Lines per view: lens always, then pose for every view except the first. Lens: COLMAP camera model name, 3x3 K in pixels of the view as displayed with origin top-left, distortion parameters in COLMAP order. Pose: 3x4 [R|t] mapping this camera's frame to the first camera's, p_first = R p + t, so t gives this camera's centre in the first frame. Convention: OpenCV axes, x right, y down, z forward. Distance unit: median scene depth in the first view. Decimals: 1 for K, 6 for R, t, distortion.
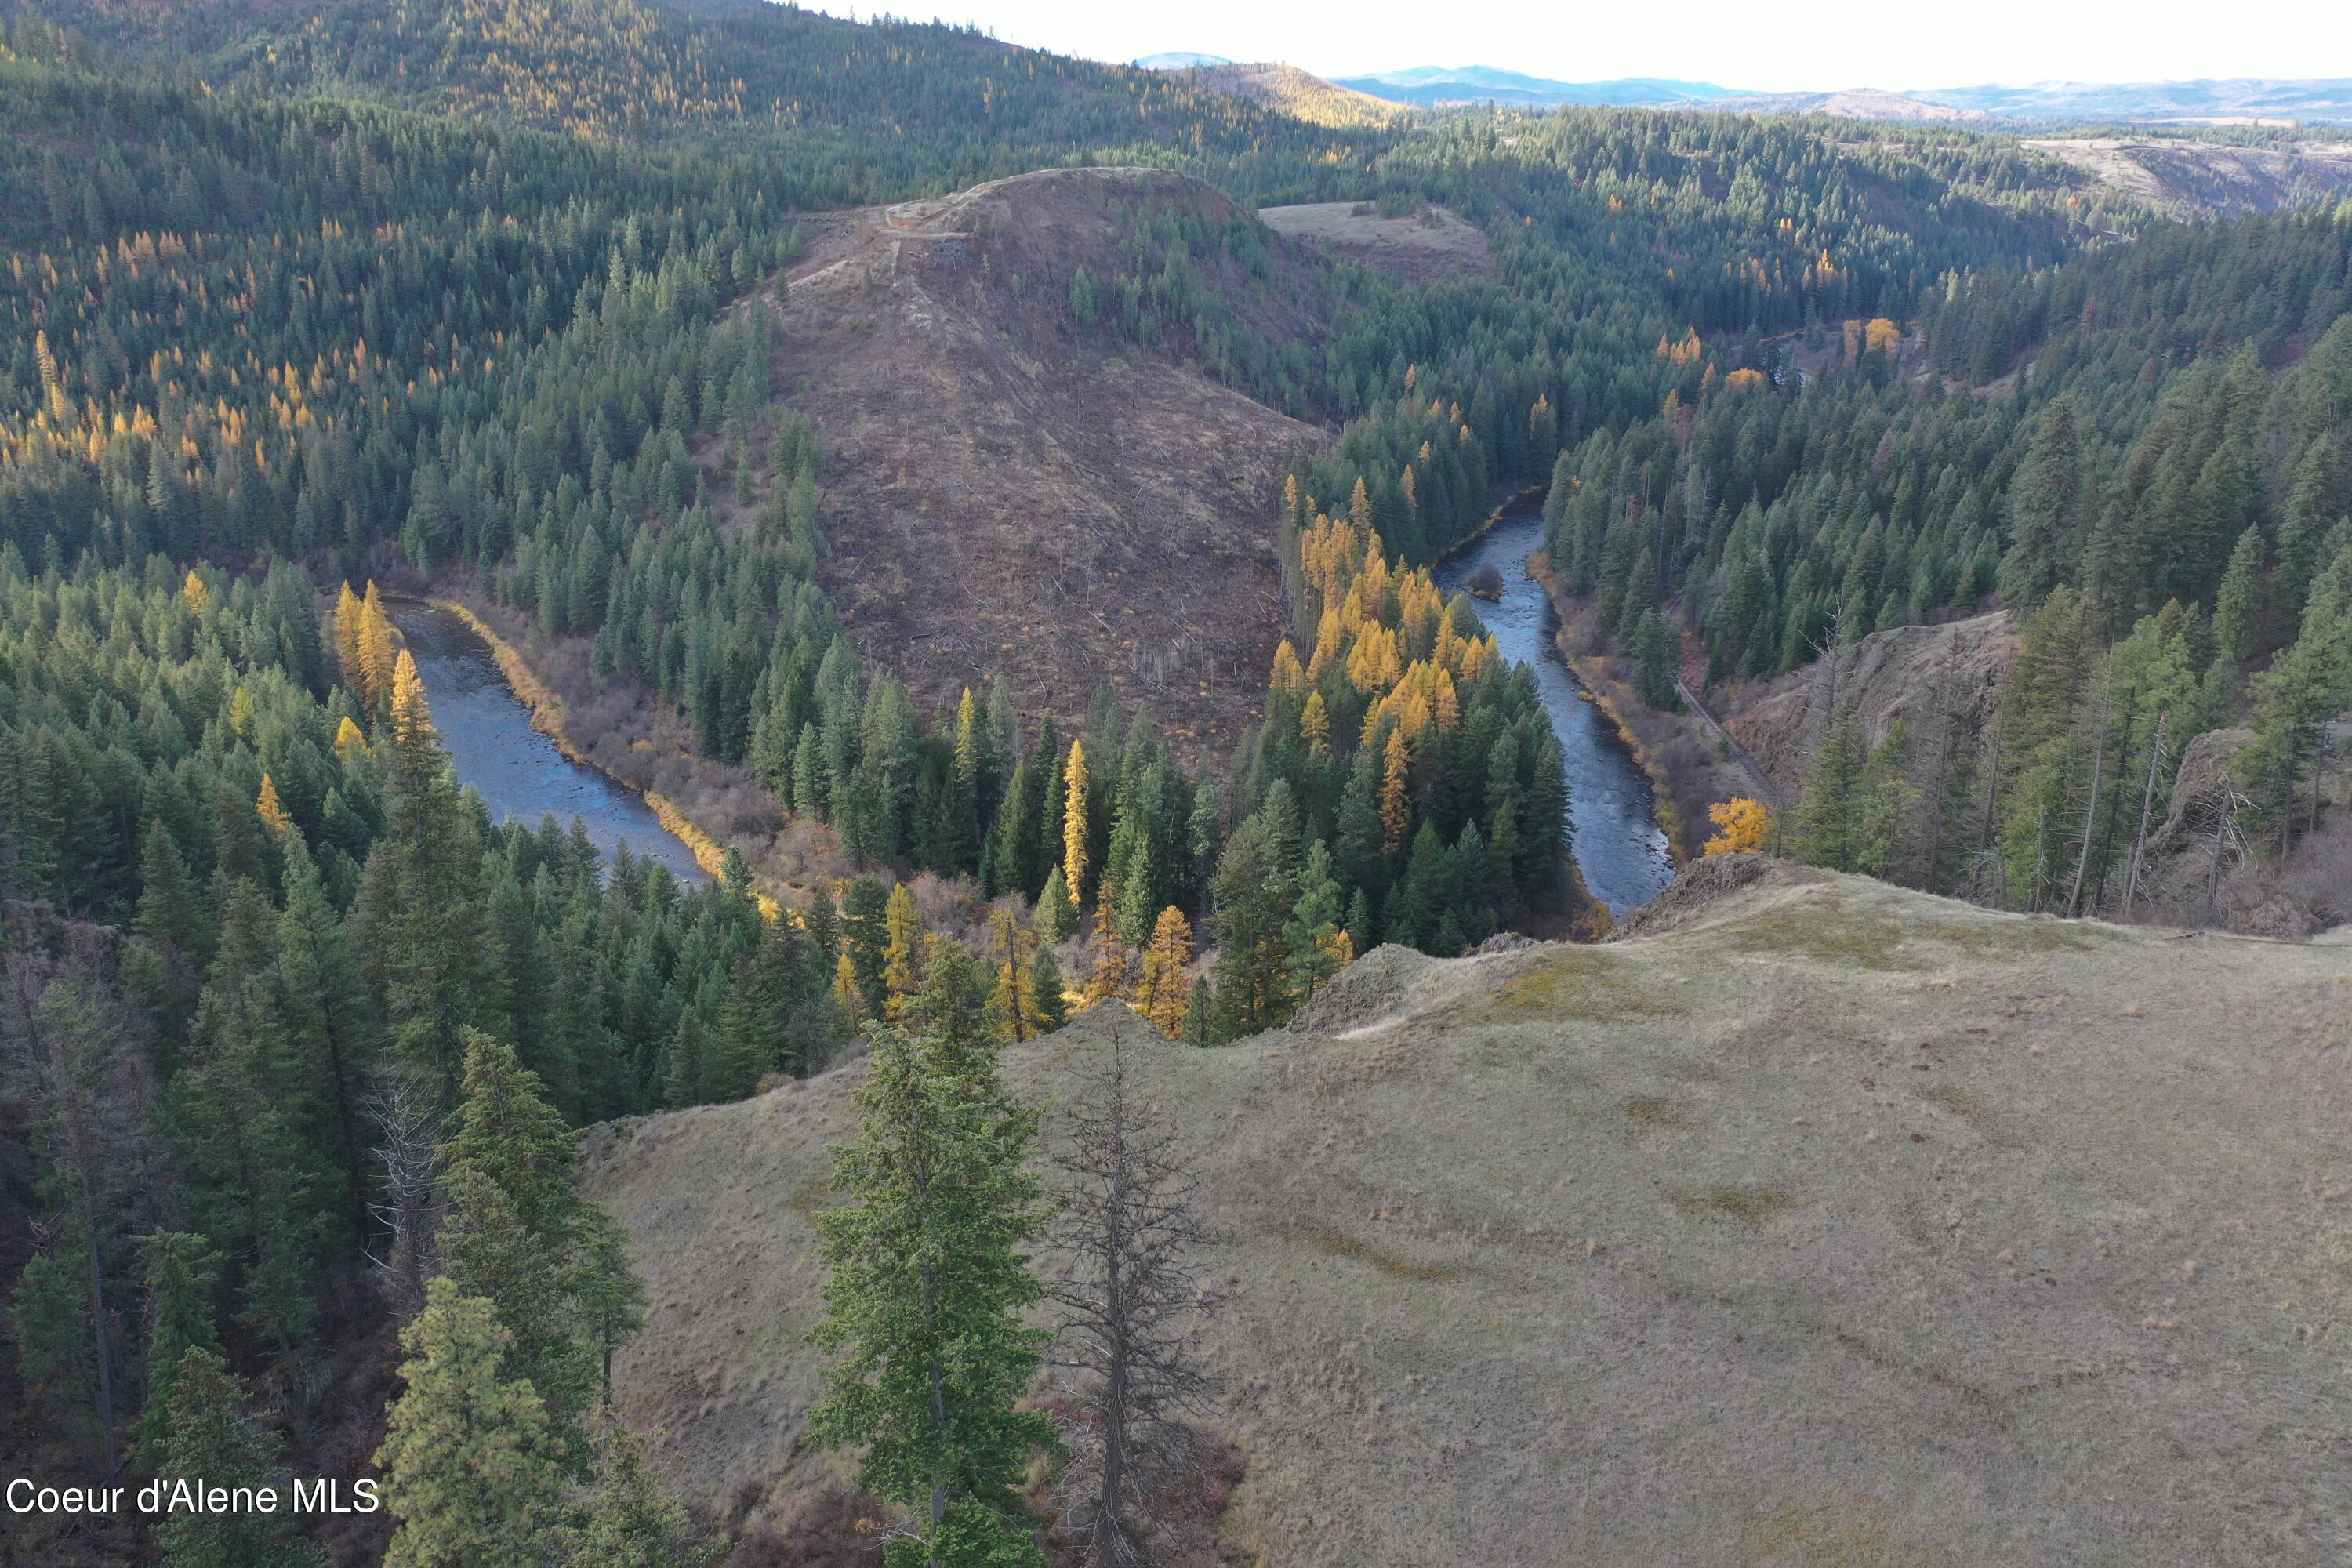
lens RADIAL K [[1849.4, 0, 1174.0], [0, 1849.4, 786.0], [0, 0, 1]] dist [0.000968, -0.001796]
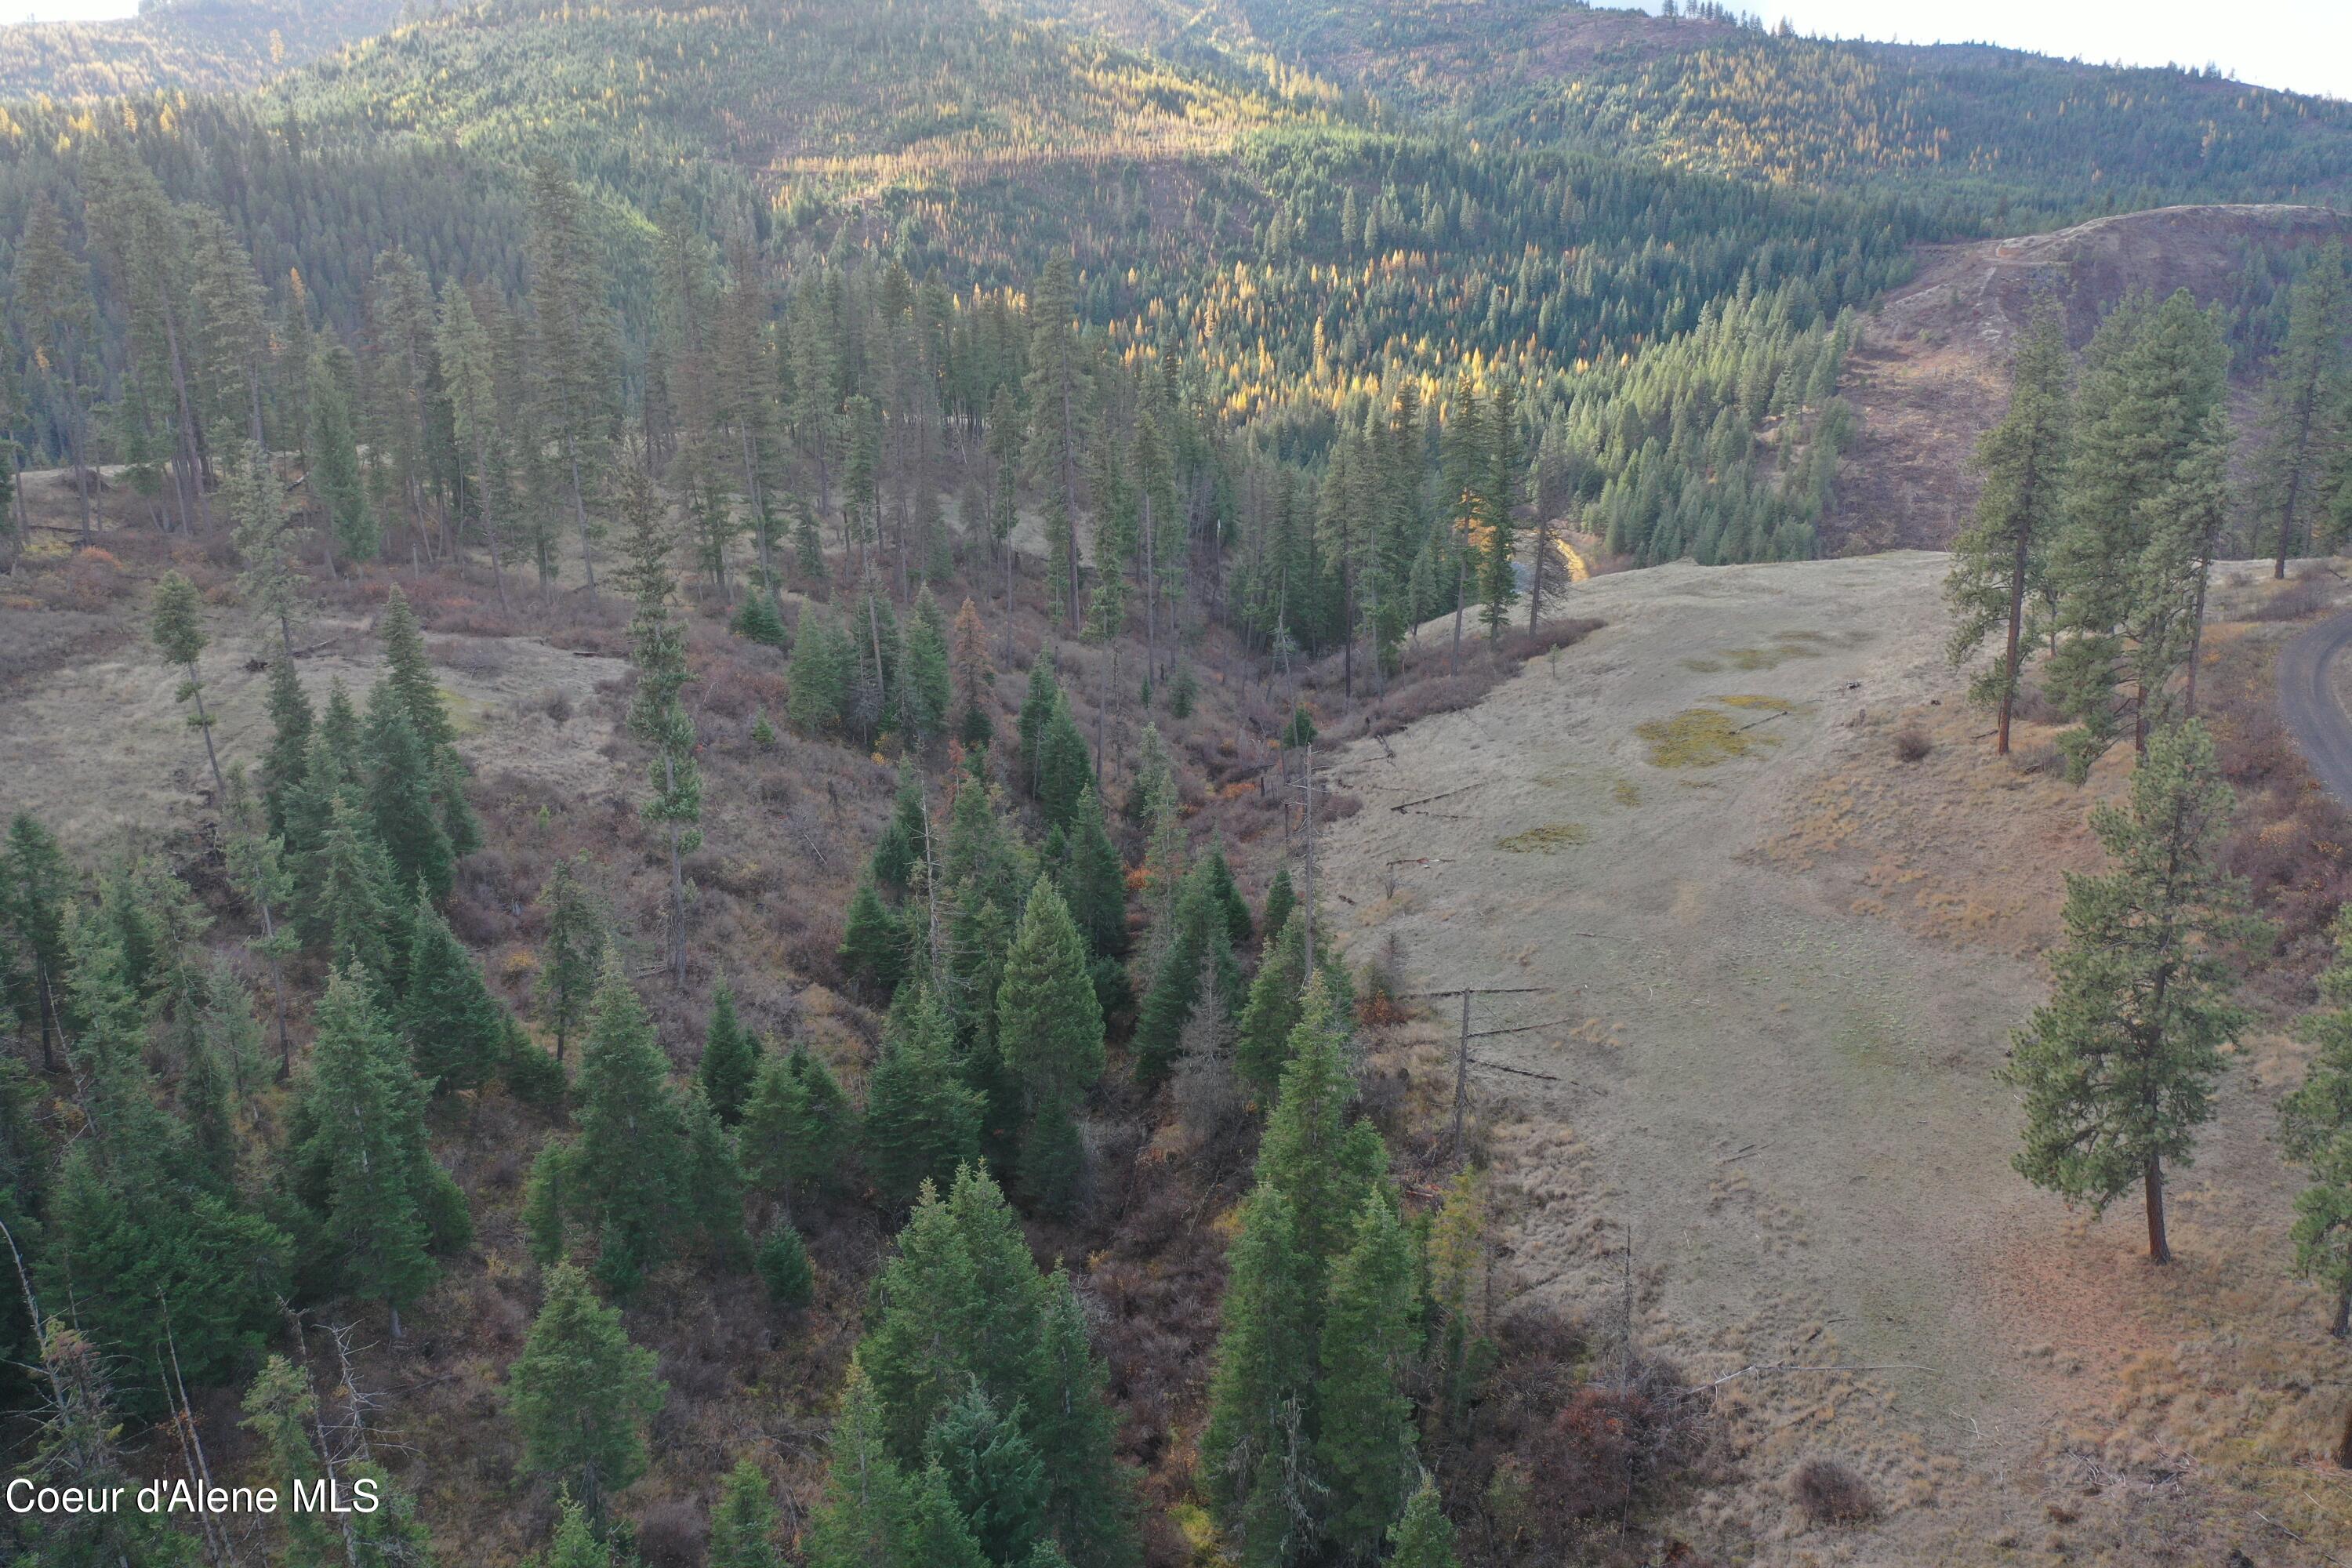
lens RADIAL K [[1849.4, 0, 1171.8], [0, 1849.4, 782.4], [0, 0, 1]] dist [0.000968, -0.001796]
pose [[0.814159, 0.173423, -0.554139, 0.111947], [-0.188667, 0.981583, 0.029999, 0.066637], [0.549136, 0.080124, 0.831883, -0.166137]]
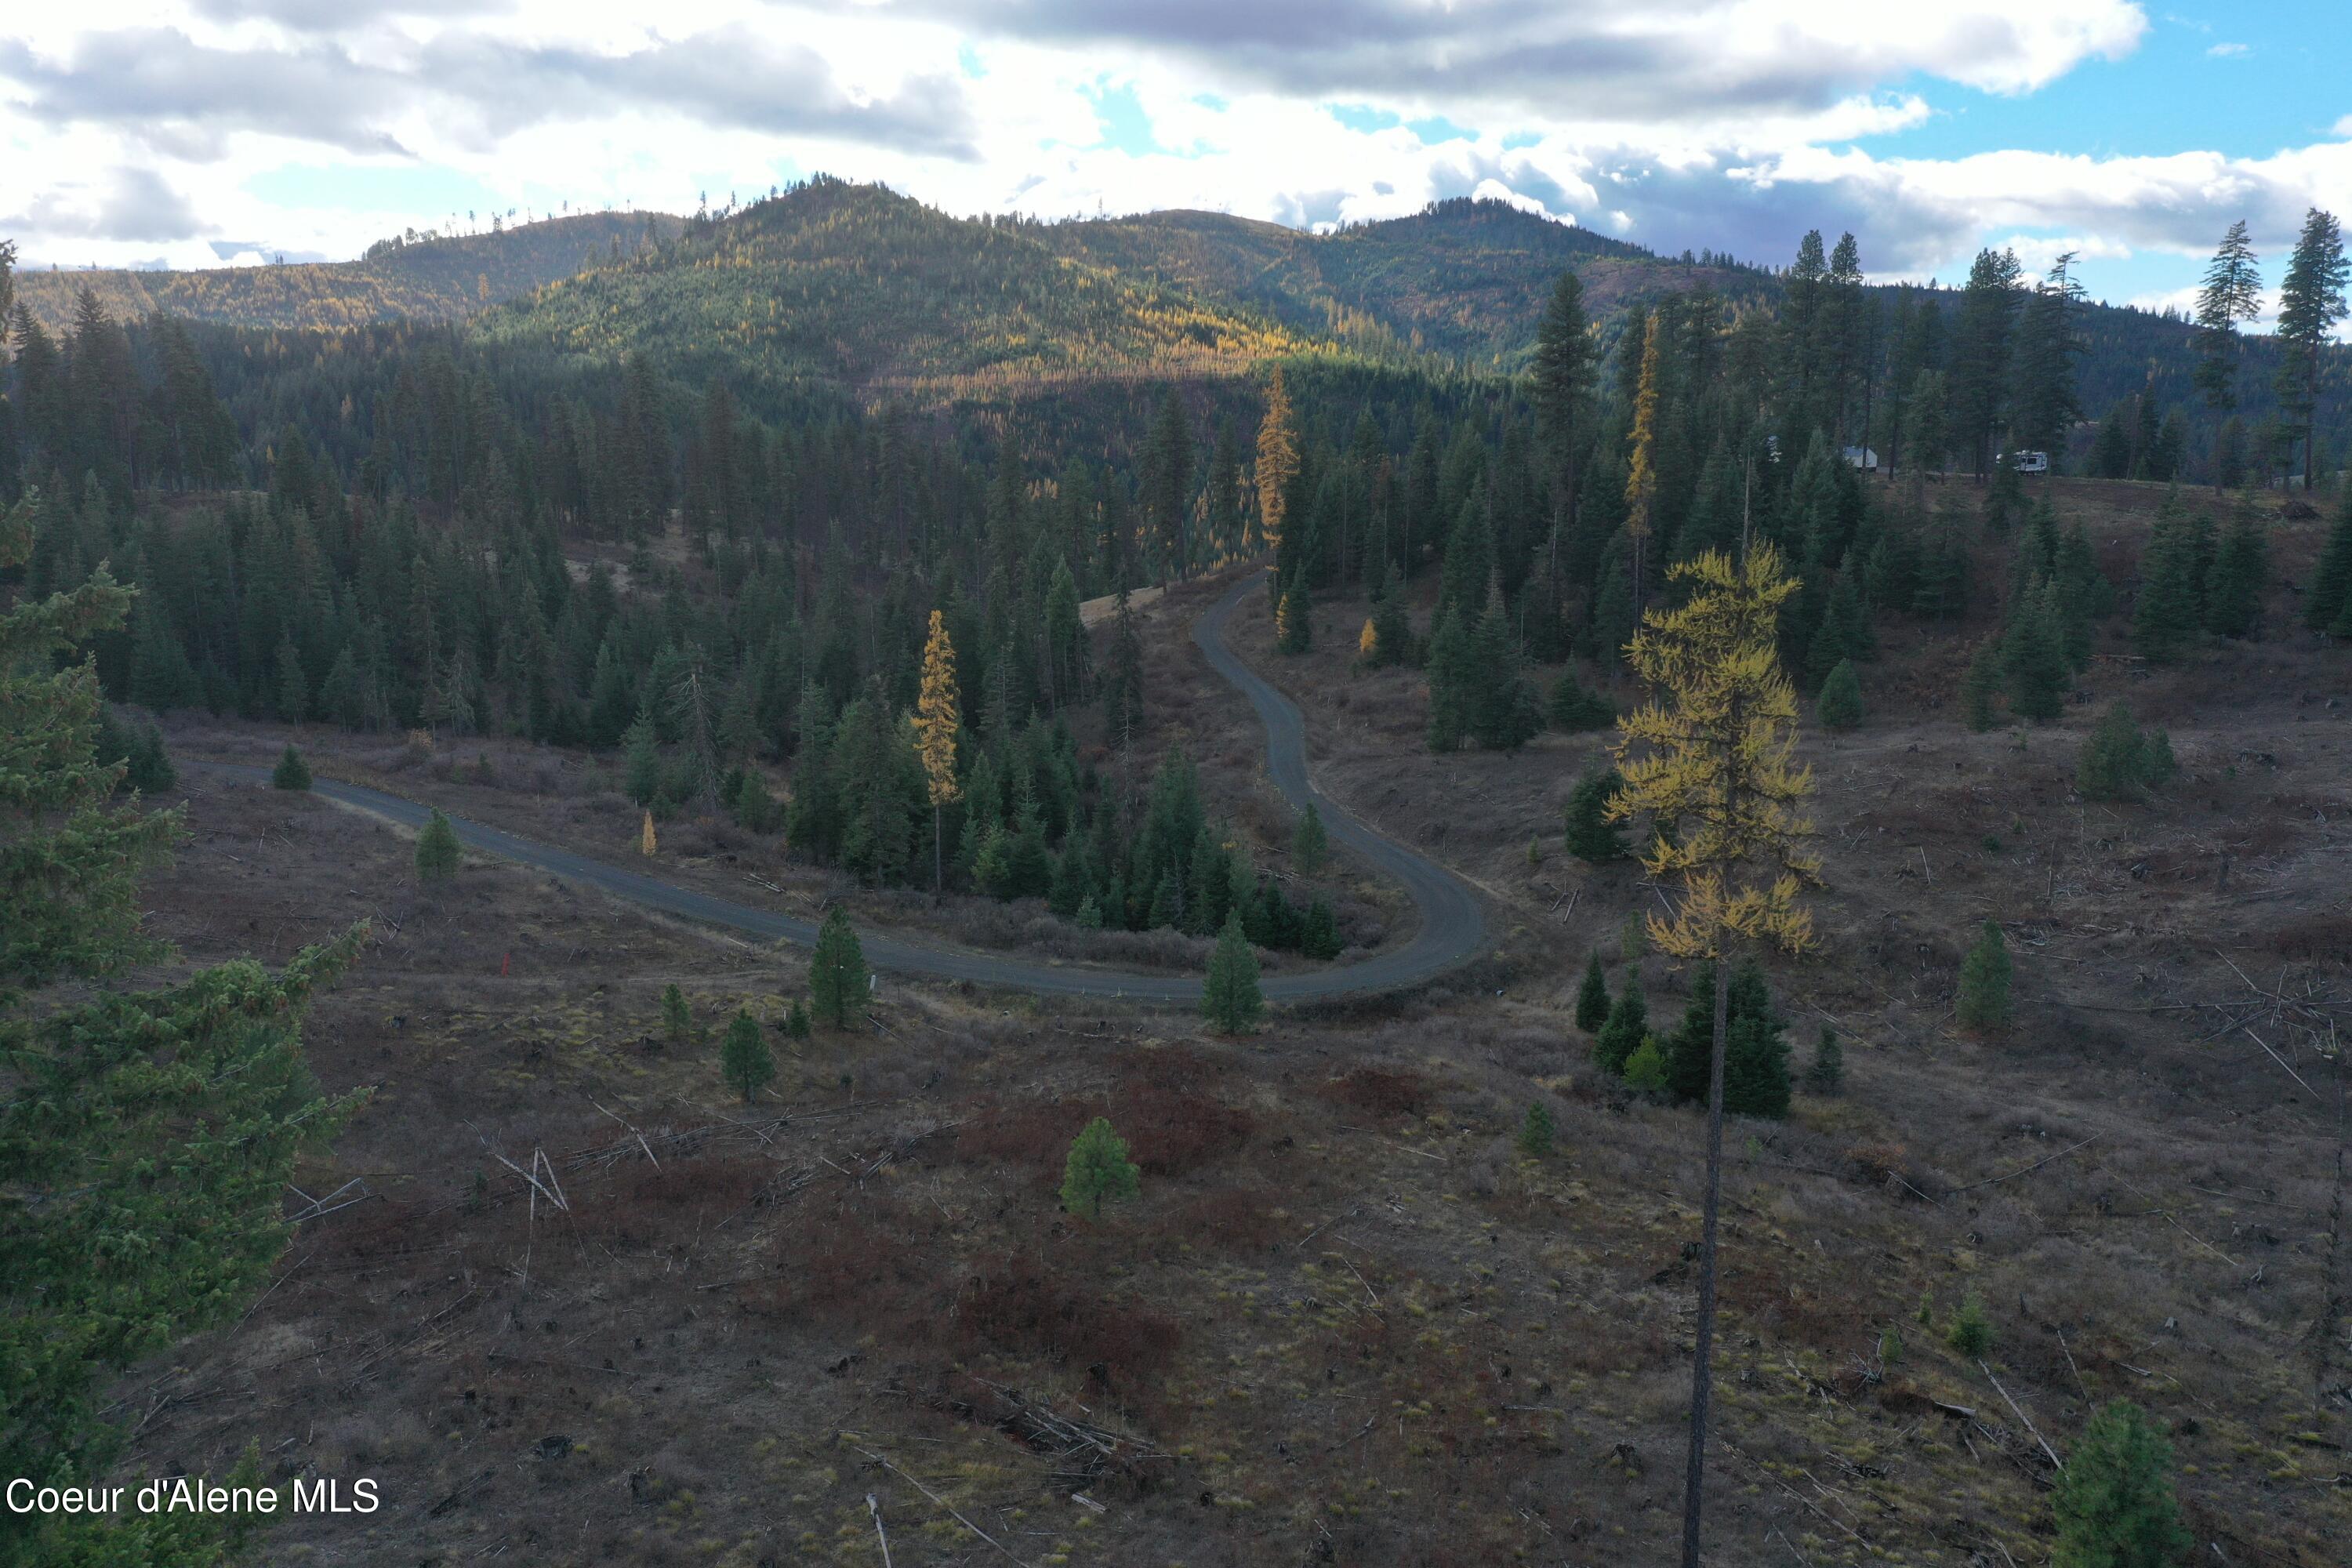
lens RADIAL K [[1849.4, 0, 1179.9], [0, 1849.4, 782.3], [0, 0, 1]] dist [0.000968, -0.001796]
pose [[0.772082, 0.125380, -0.623033, 0.353418], [-0.215738, 0.973840, -0.071371, 0.130870], [0.597785, 0.189516, 0.778933, -0.304328]]
